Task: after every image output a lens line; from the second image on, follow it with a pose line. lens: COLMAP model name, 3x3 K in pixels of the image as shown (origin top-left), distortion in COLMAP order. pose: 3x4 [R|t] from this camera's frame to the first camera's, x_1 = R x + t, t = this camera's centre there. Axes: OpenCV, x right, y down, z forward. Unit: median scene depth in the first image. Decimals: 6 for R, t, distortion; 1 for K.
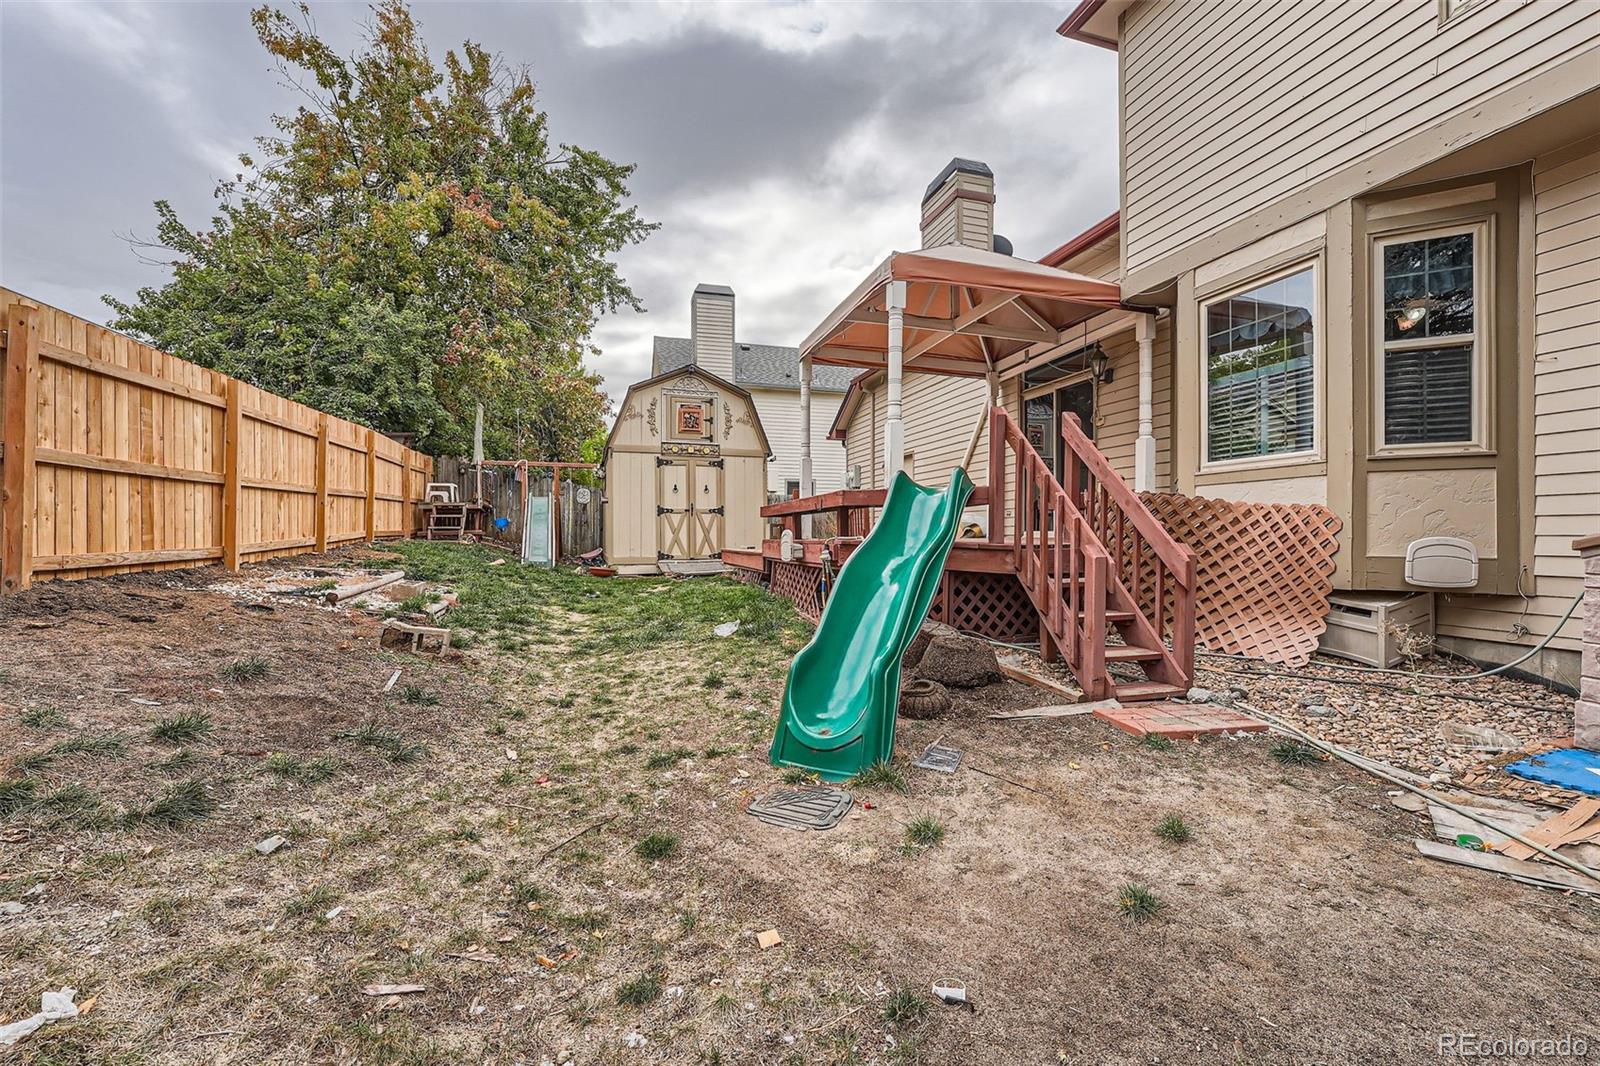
lens RADIAL K [[659.7, 0, 800.4], [0, 659.7, 532.6], [0, 0, 1]] dist [-0.016339, 0.000805]
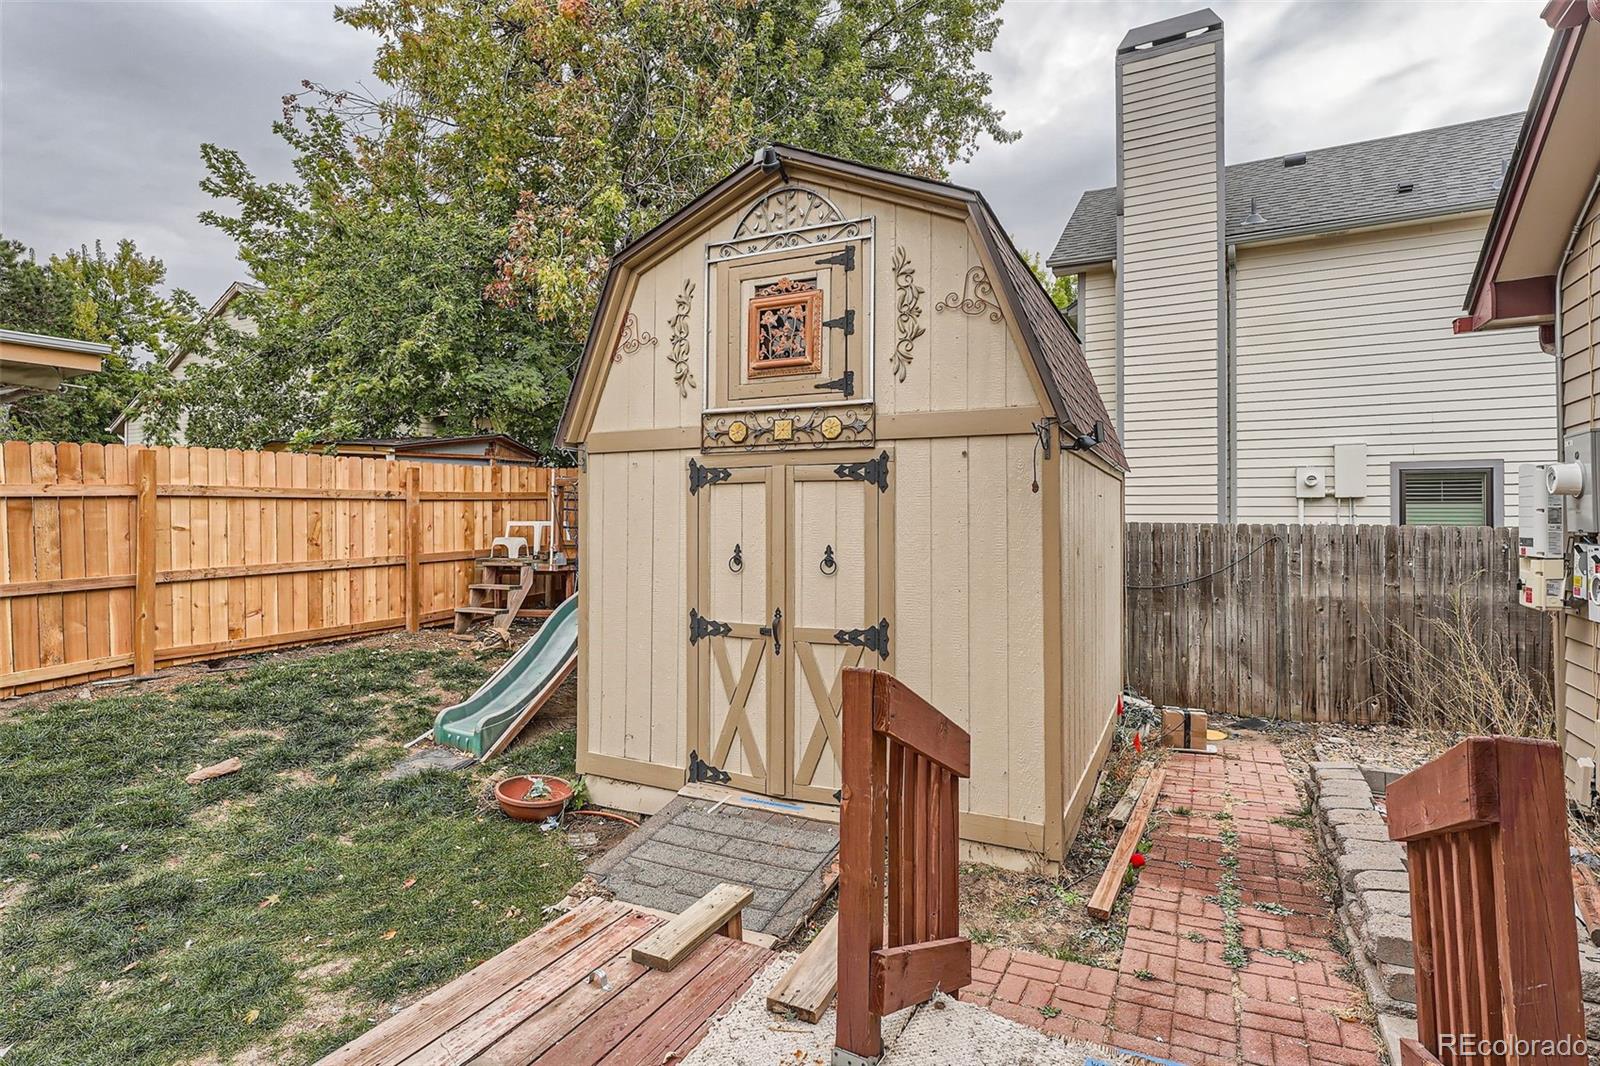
lens RADIAL K [[807.5, 0, 797.6], [0, 807.5, 524.8], [0, 0, 1]] dist [0.000474, 0.000072]
pose [[0.705527, -0.002803, -0.708677, 0.100638], [-0.004345, 0.999956, -0.008281, -0.079551], [0.708670, 0.008922, 0.705484, 0.749955]]
